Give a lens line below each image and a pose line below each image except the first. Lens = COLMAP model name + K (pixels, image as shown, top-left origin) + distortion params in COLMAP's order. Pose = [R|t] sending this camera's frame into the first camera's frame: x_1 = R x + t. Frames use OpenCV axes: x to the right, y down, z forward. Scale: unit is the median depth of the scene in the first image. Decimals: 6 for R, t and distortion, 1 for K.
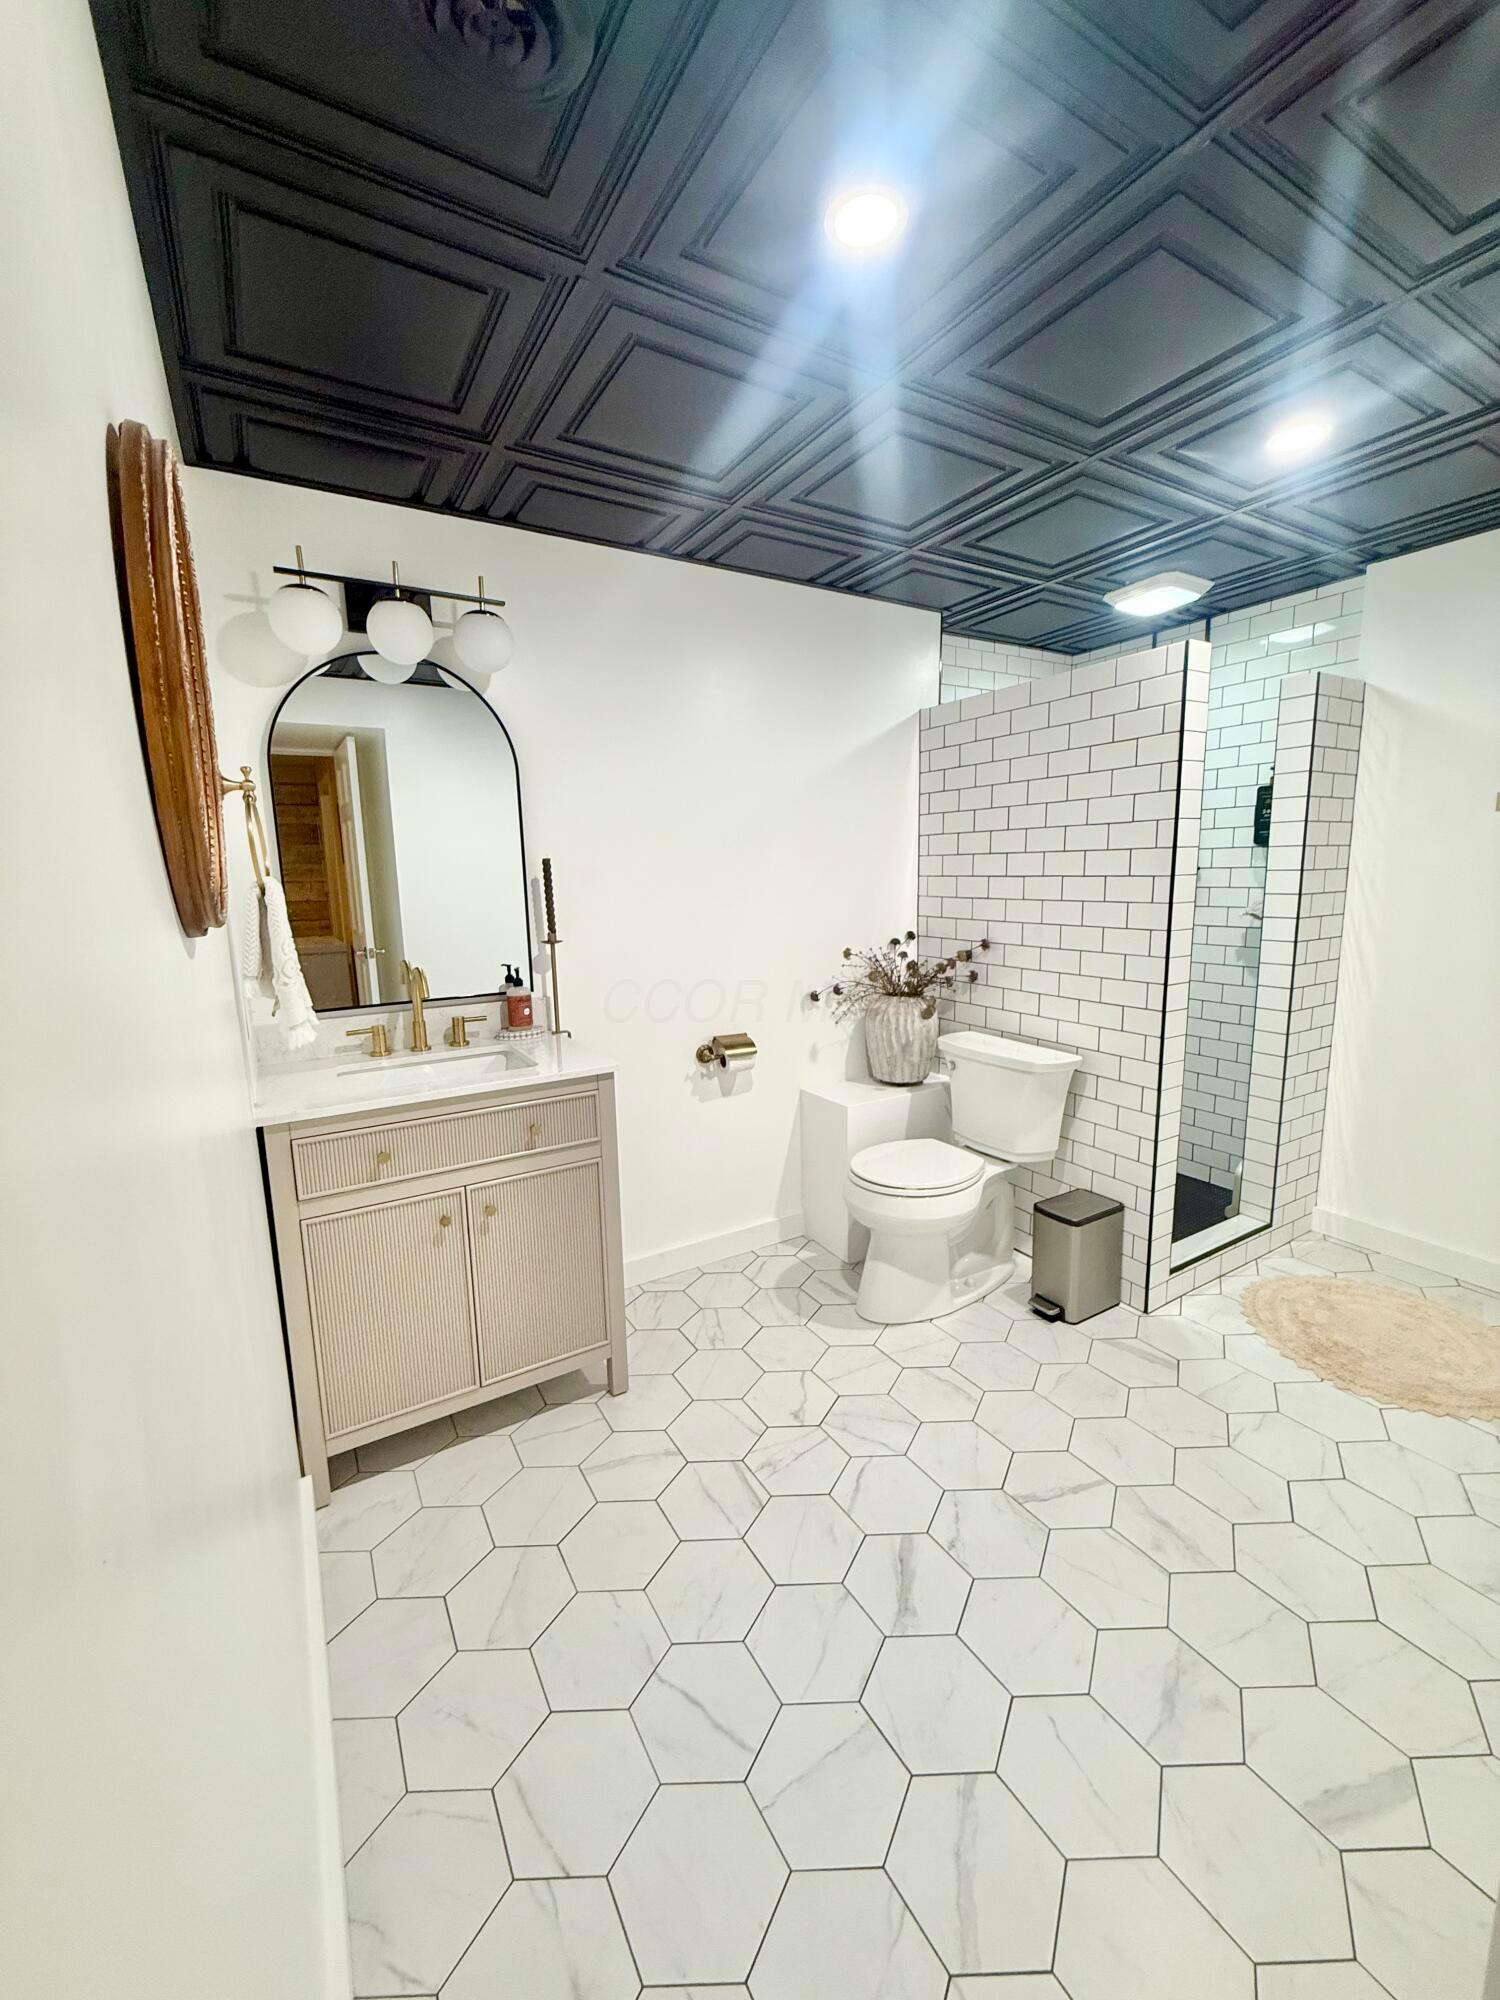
lens RADIAL K [[796.7, 0, 750.0], [0, 796.7, 1000.0], [0, 0, 1]] dist [0.000202, 0.000260]
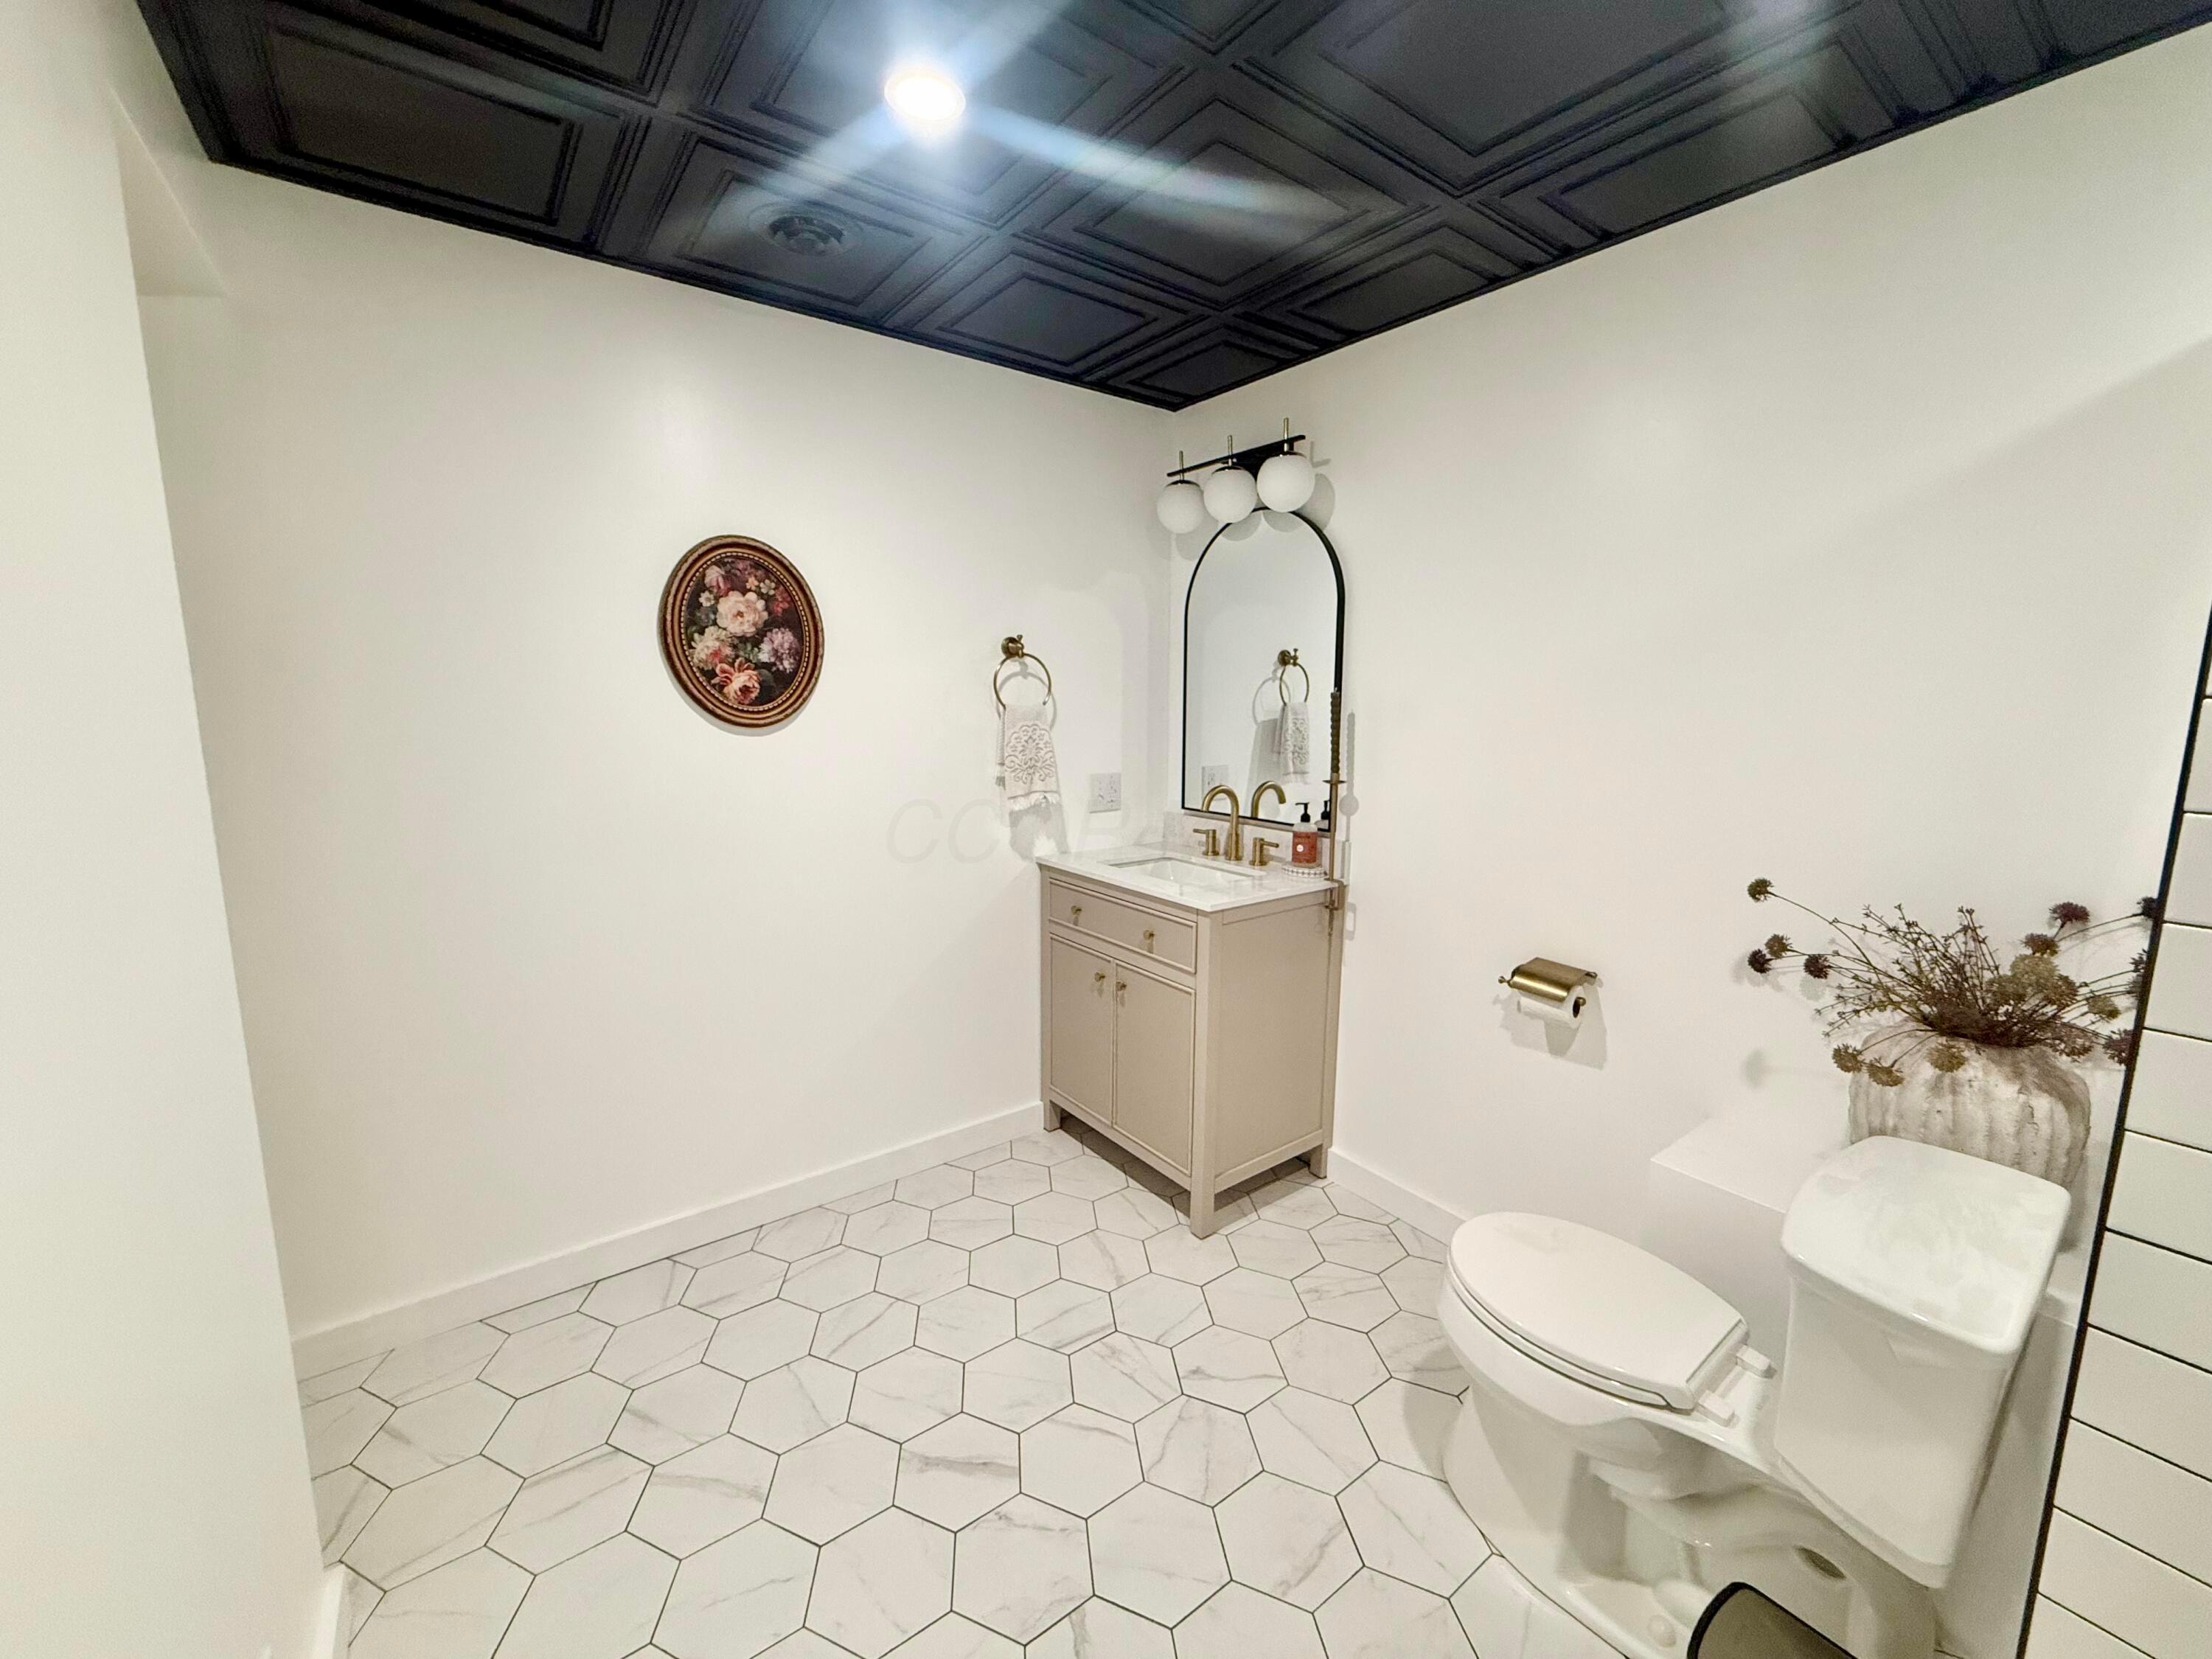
lens RADIAL K [[881.2, 0, 1101.6], [0, 881.2, 828.2], [0, 0, 1]] dist [0.000202, 0.000260]
pose [[0.103349, 0.177151, -0.978742, 0.882819], [-0.167545, 0.973051, 0.158429, -0.165880], [0.980432, 0.147610, 0.130244, 0.729451]]
